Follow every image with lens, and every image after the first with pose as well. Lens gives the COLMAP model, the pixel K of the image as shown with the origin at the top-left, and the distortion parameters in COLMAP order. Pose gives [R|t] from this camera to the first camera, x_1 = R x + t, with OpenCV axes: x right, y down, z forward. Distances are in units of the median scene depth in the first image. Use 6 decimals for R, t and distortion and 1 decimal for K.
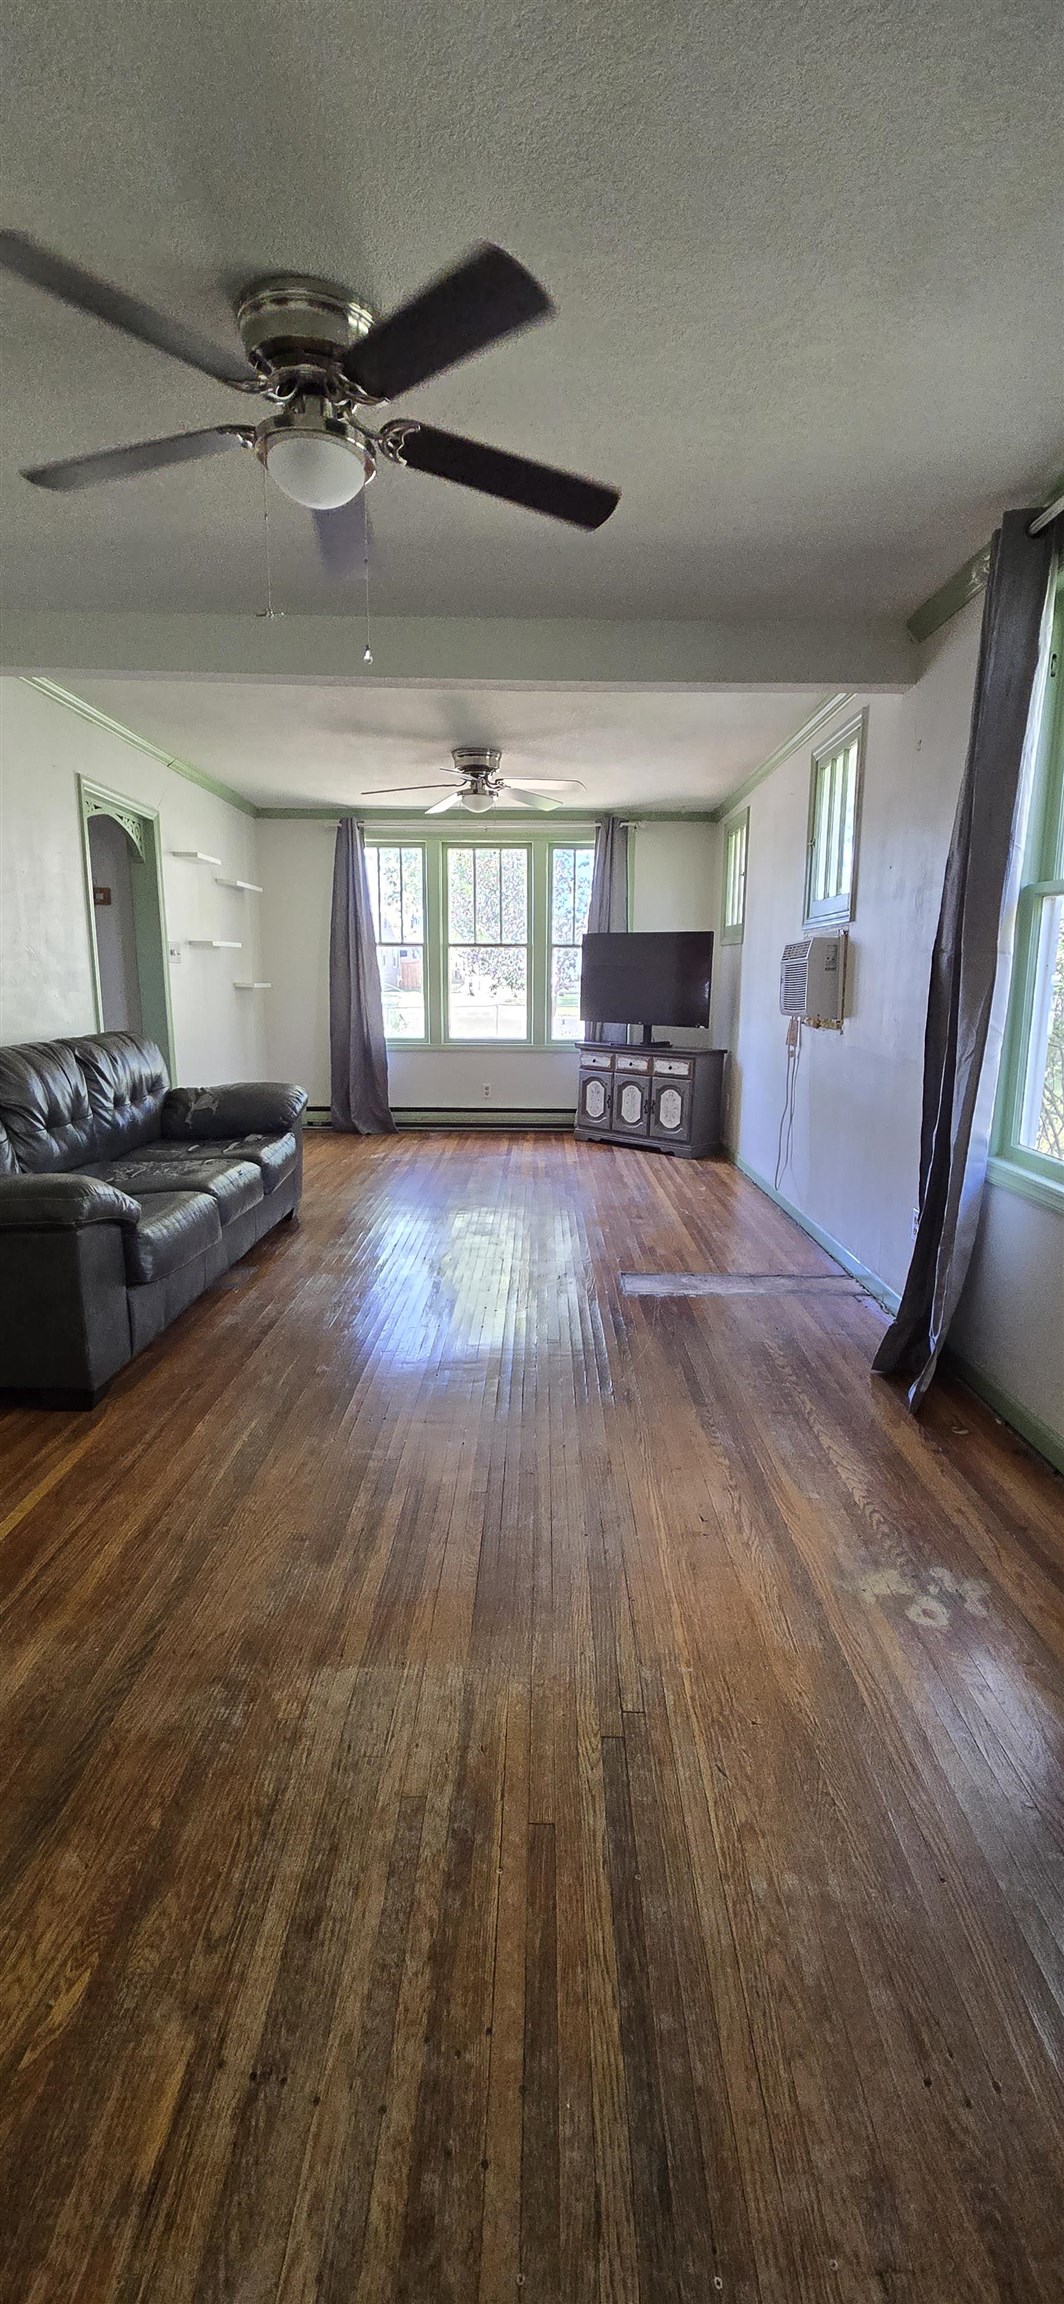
lens RADIAL K [[931.0, 0, 552.2], [0, 931.0, 1154.6], [0, 0, 1]] dist [0.003051, 0.000300]
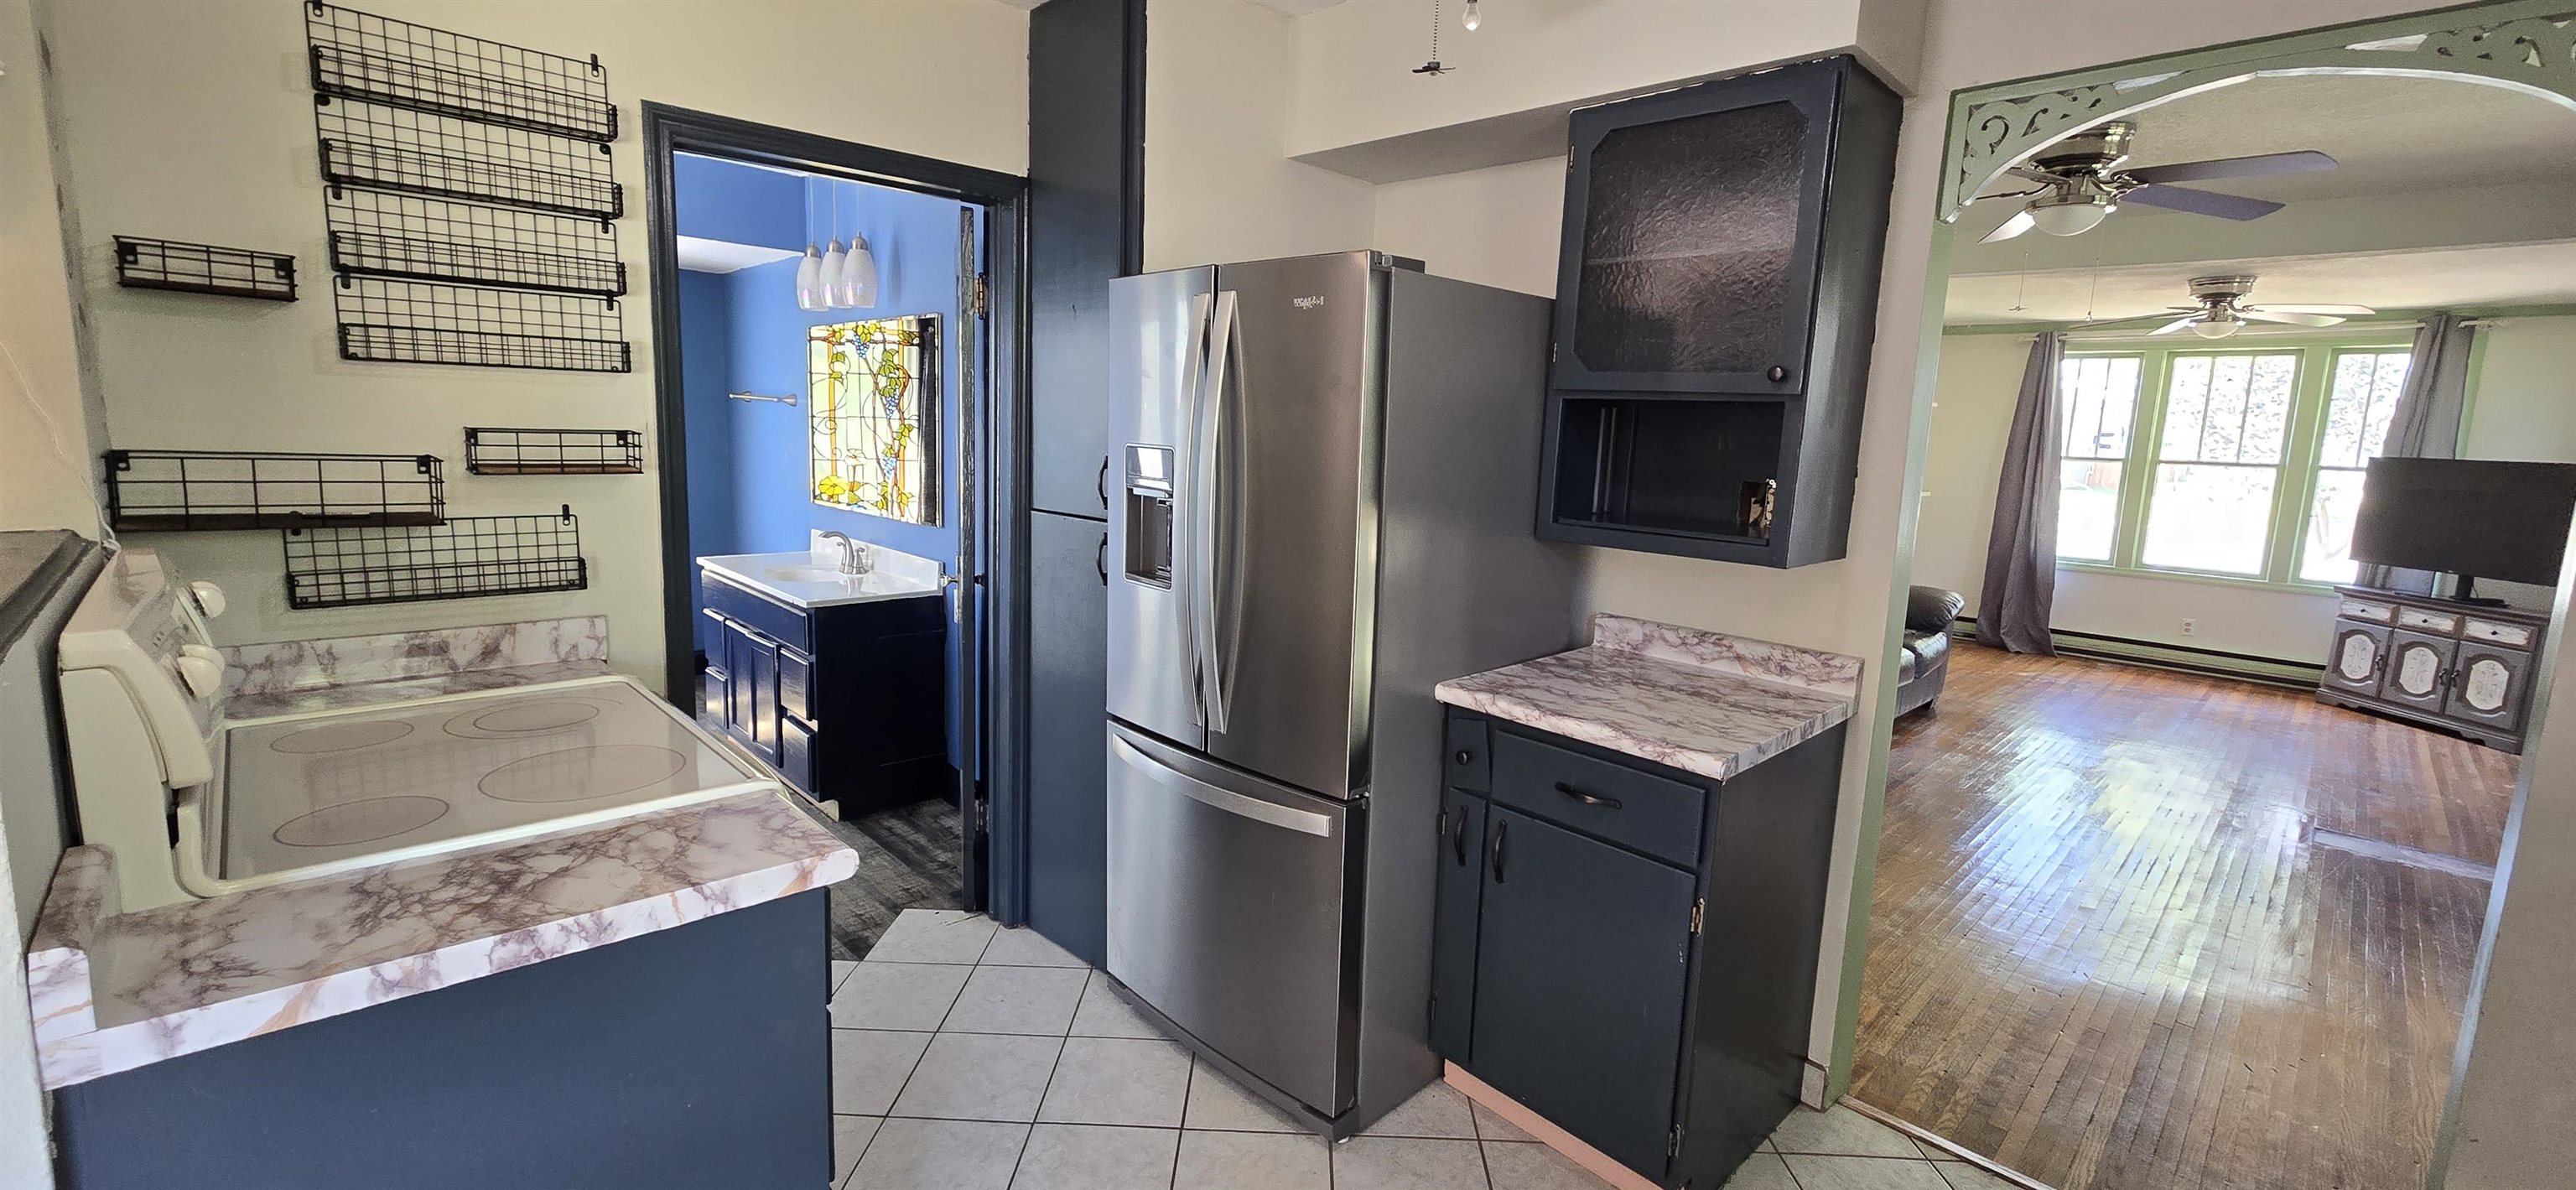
lens RADIAL K [[1040.9, 0, 1286.4], [0, 1040.9, 574.5], [0, 0, 1]] dist [0.003051, 0.000300]
pose [[0.685459, 0.117227, -0.718613, 0.052501], [-0.169252, 0.985573, -0.000667, 0.029005], [0.708167, 0.122084, 0.695410, -0.316053]]
